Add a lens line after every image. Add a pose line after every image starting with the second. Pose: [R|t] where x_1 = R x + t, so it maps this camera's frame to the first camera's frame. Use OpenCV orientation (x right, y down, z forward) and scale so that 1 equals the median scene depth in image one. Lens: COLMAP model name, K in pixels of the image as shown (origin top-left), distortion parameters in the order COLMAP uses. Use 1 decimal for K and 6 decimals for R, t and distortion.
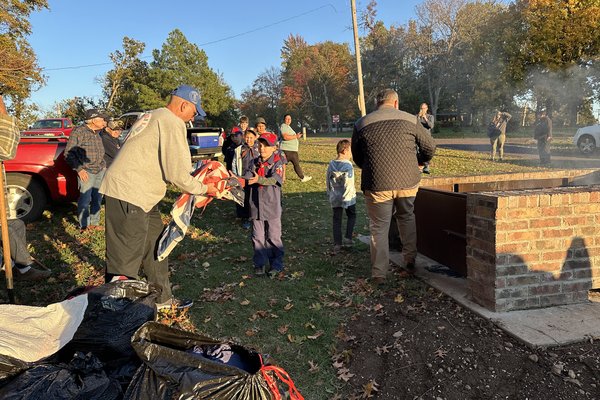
lens RADIAL K [[415.7, 0, 305.2], [0, 415.7, 201.0], [0, 0, 1]] dist [0.038228, -0.051065]
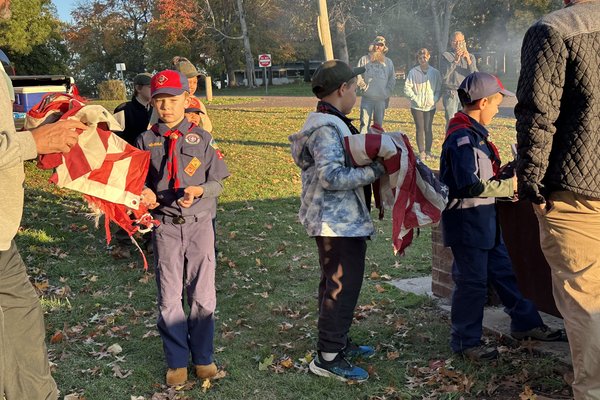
lens RADIAL K [[793.0, 0, 309.8], [0, 793.0, 201.0], [0, 0, 1]] dist [0.049672, 0.020101]
pose [[0.991029, -0.024127, 0.131452, -0.188463], [0.026758, 0.999475, -0.018290, 0.001280], [-0.130942, 0.021643, 0.991154, 0.038773]]
